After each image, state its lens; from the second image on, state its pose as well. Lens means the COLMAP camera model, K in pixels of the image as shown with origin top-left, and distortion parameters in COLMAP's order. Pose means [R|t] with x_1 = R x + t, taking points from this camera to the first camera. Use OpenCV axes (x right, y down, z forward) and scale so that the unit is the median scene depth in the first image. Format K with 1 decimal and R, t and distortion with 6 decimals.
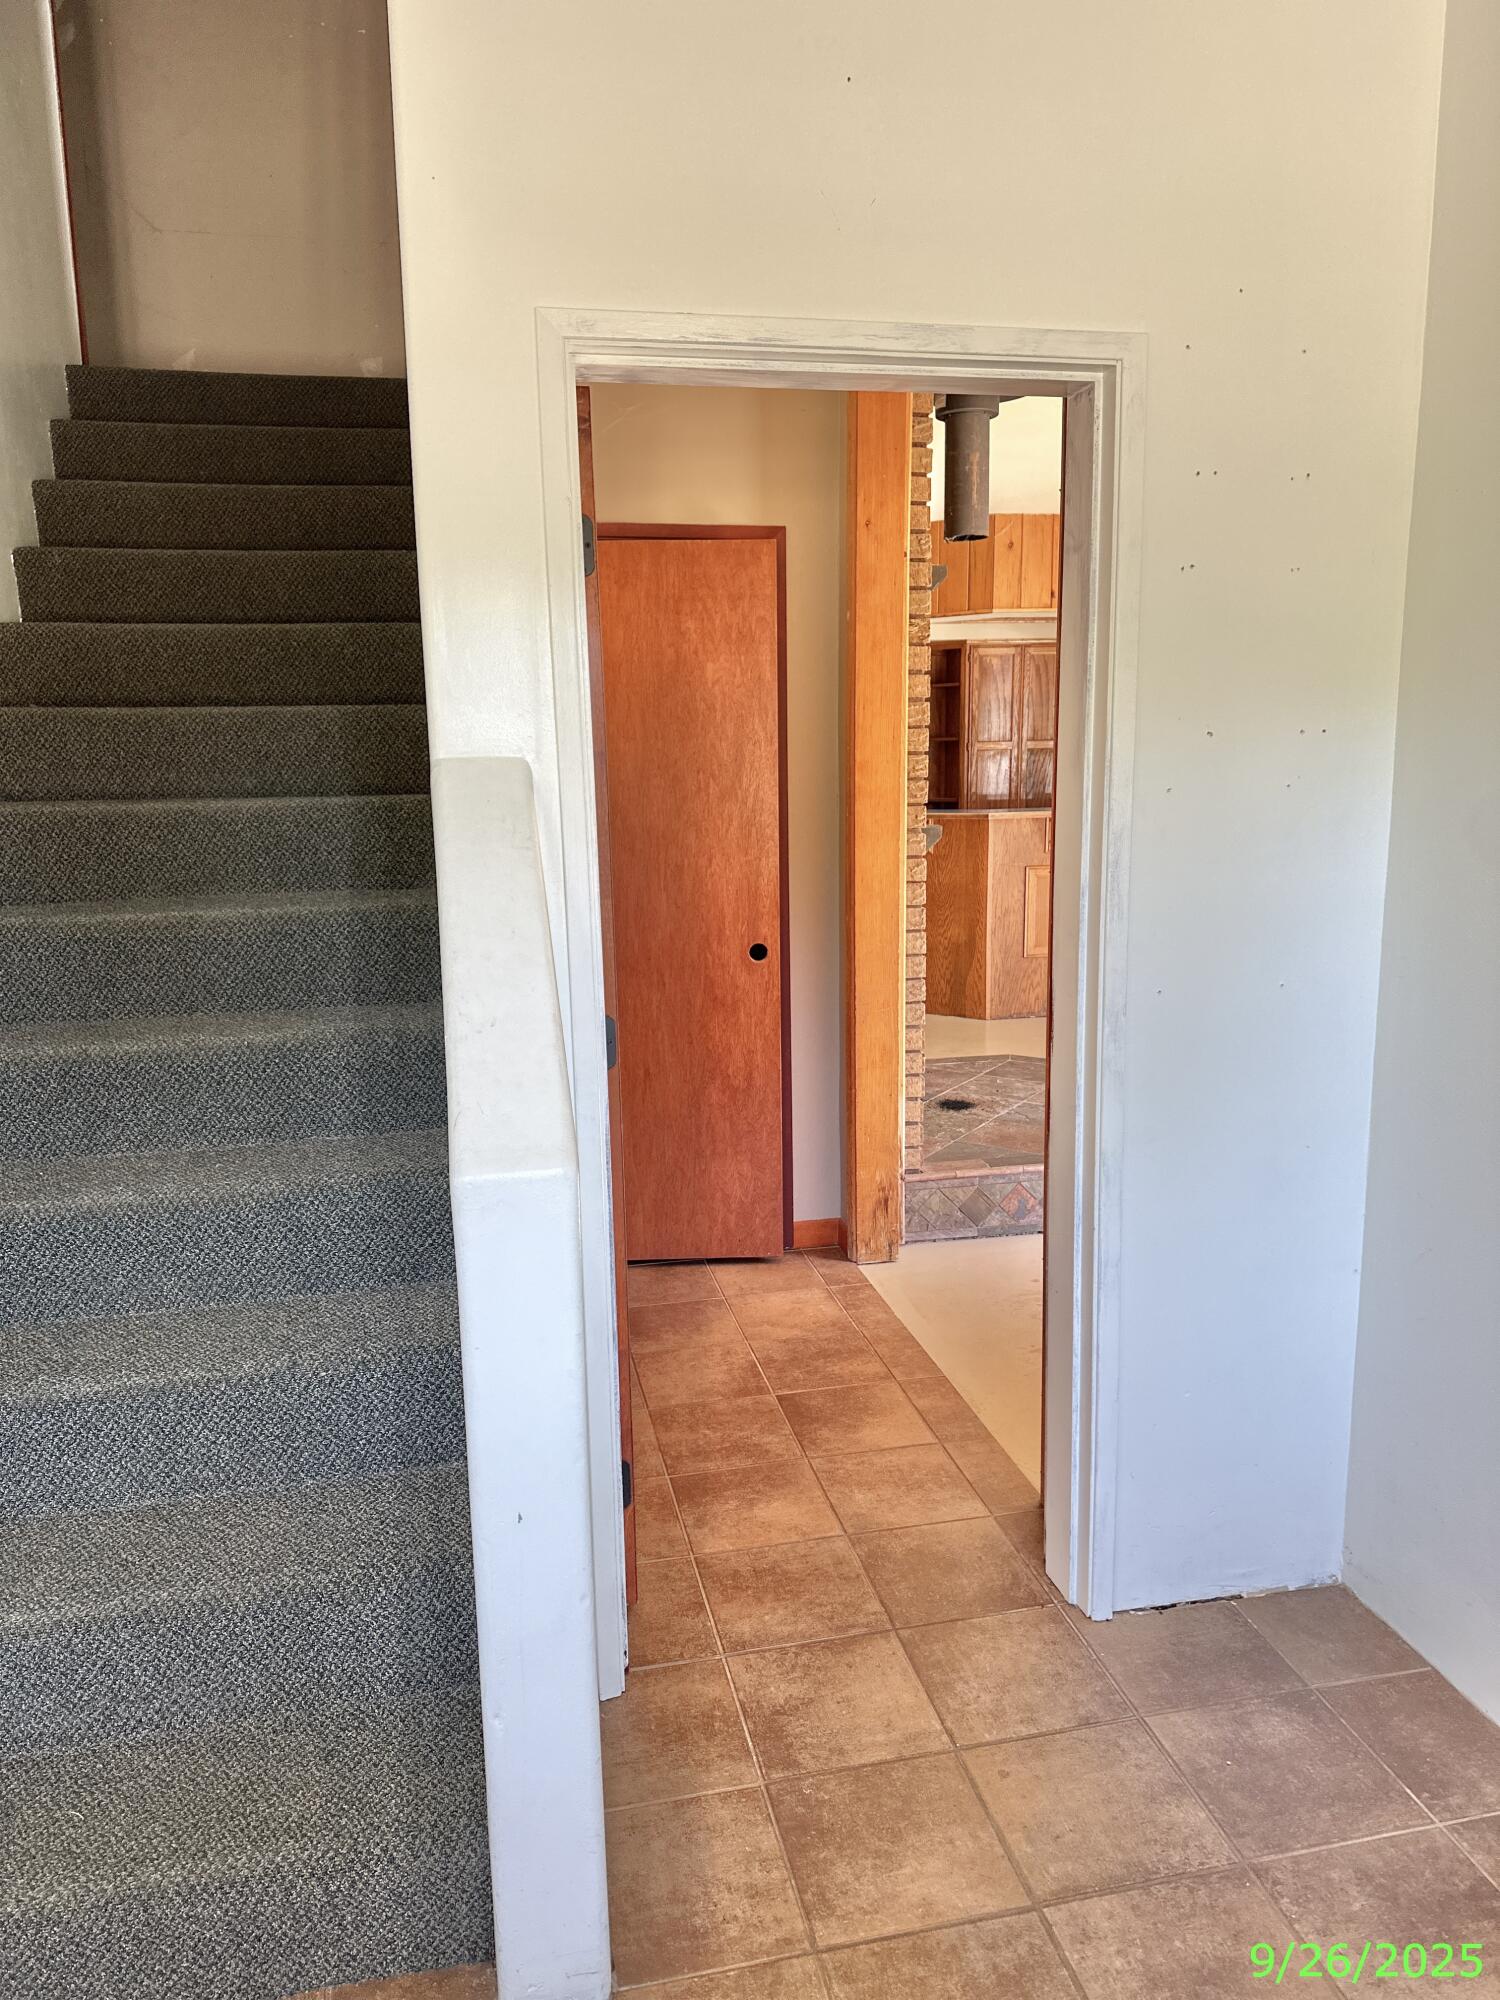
lens RADIAL K [[1387.9, 0, 726.6], [0, 1387.9, 996.2], [0, 0, 1]] dist [0.055888, -0.059846]
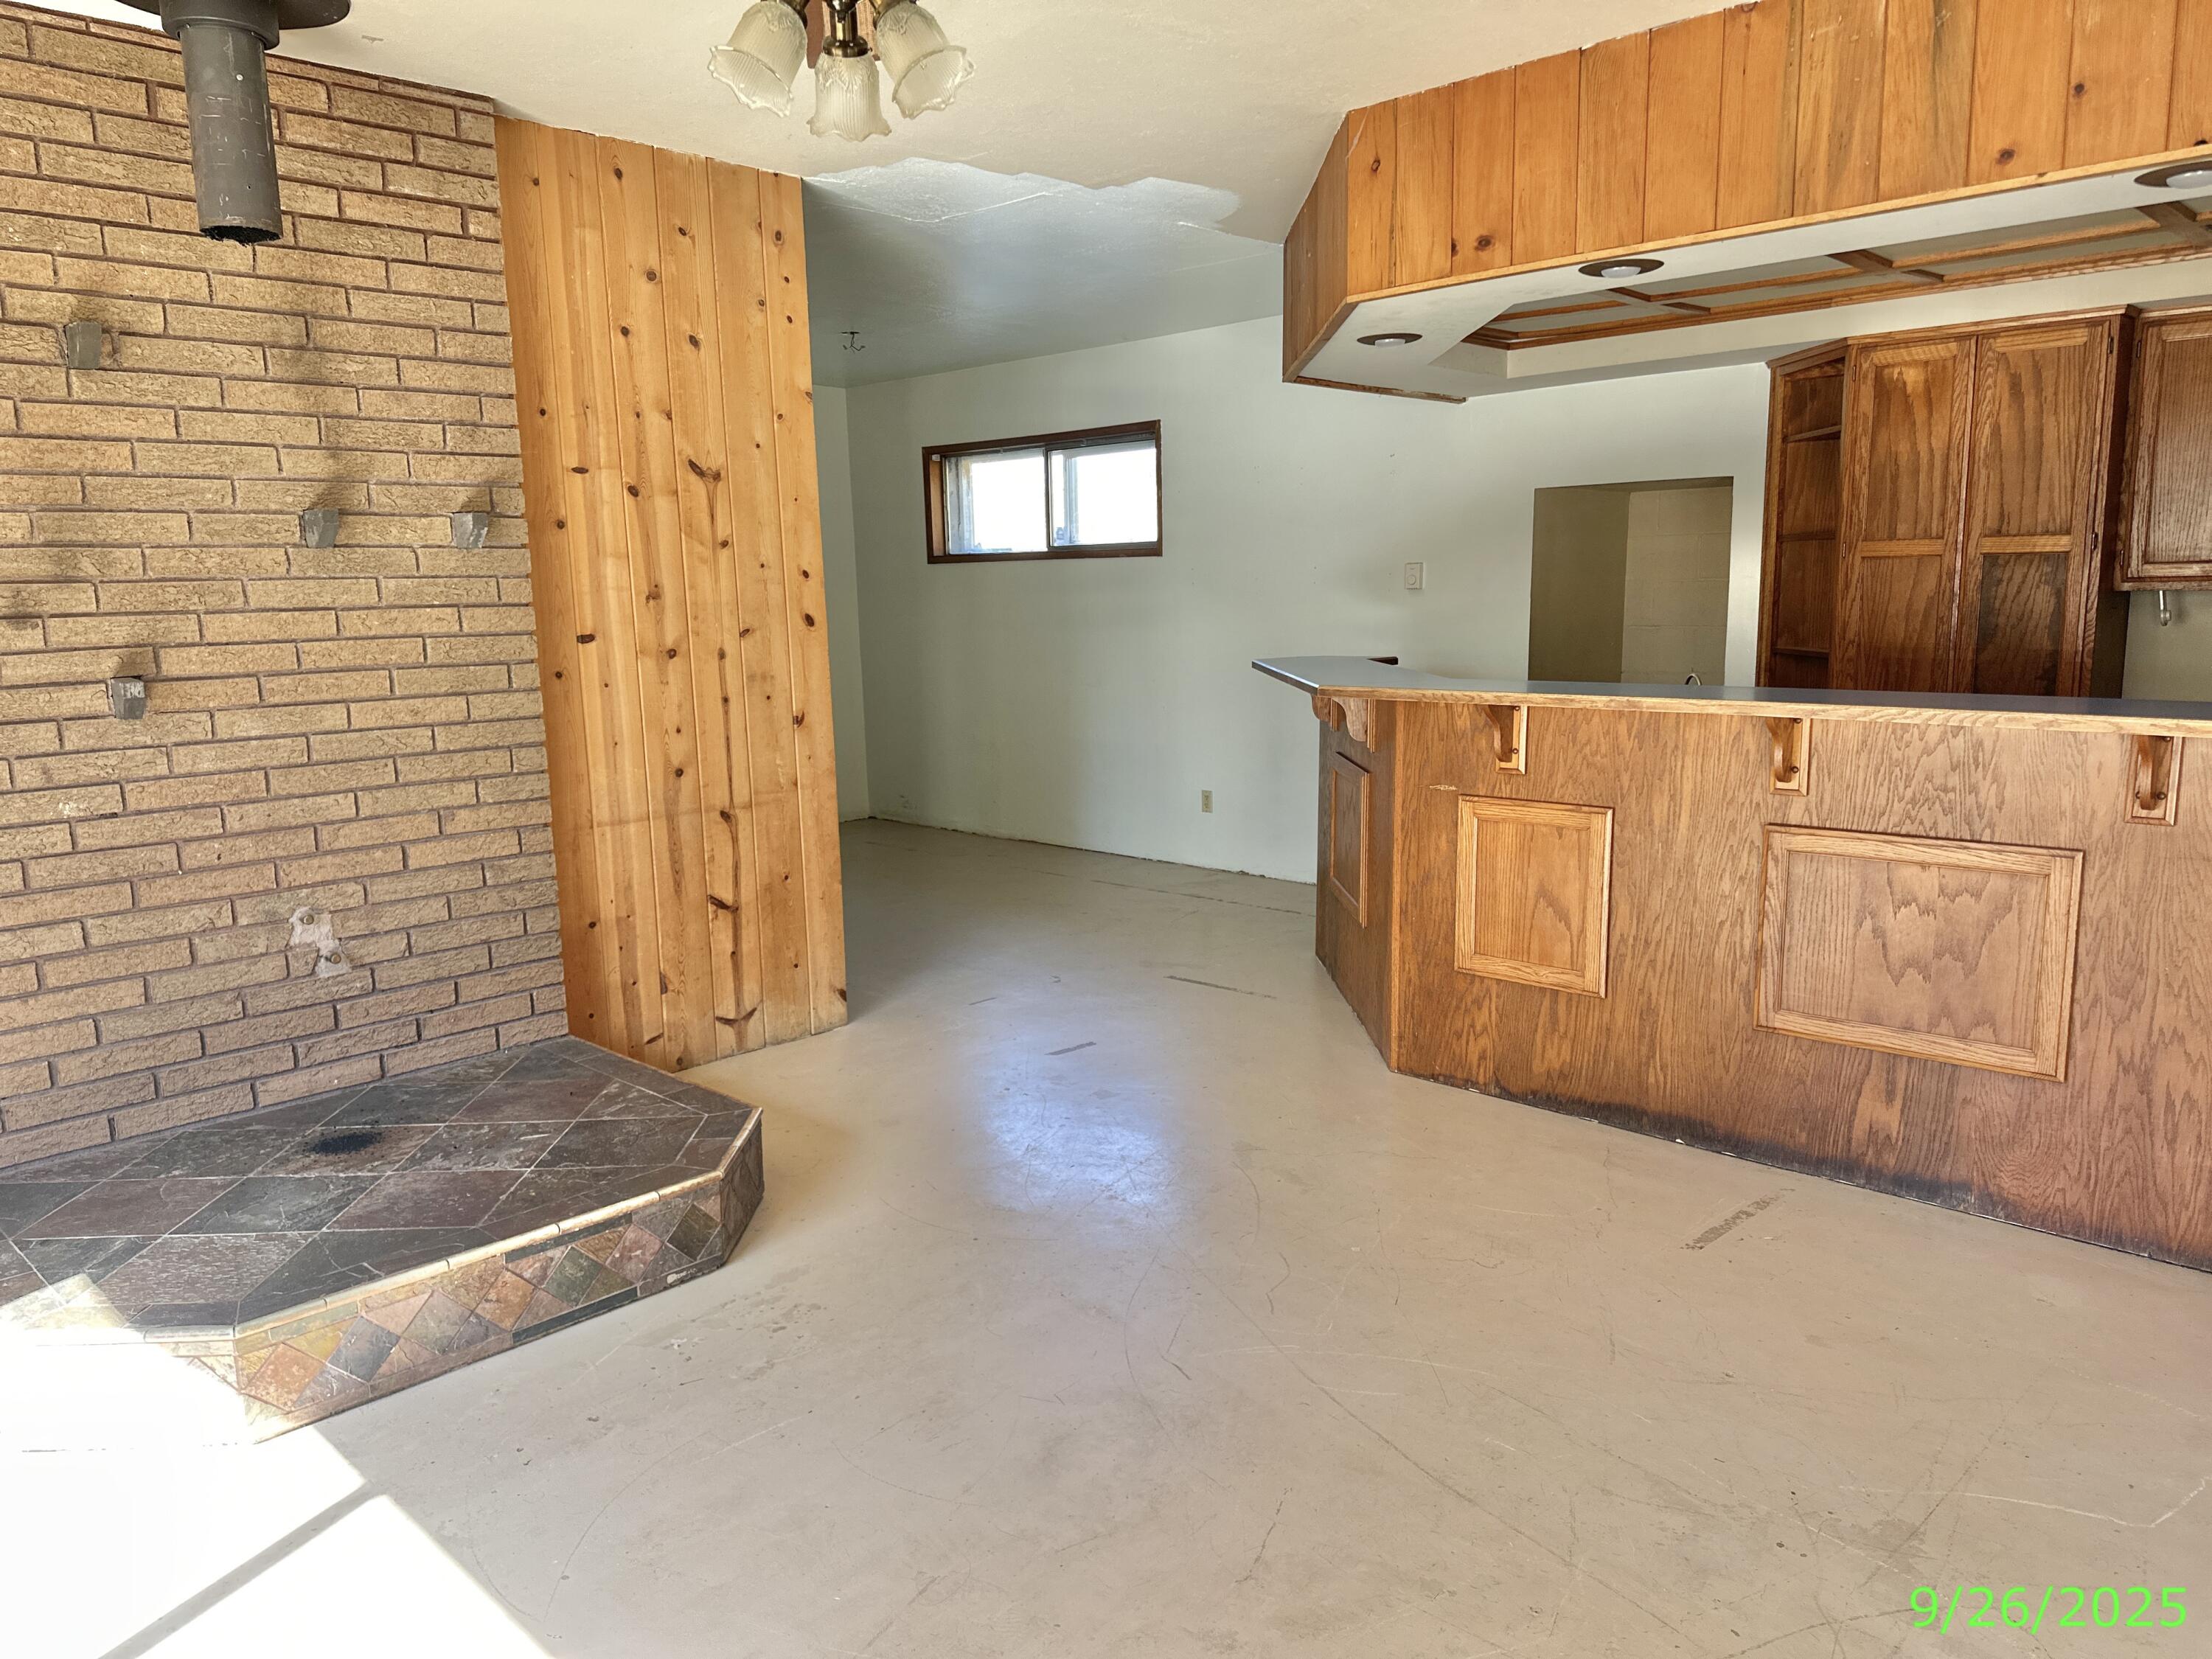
lens RADIAL K [[1535.0, 0, 1096.9], [0, 1535.0, 847.5], [0, 0, 1]] dist [0.055888, -0.059846]
pose [[0.566932, 0.142565, -0.811334, 1.960817], [-0.131377, 0.987952, 0.081798, -0.337129], [0.813221, 0.060216, 0.578832, 1.856664]]
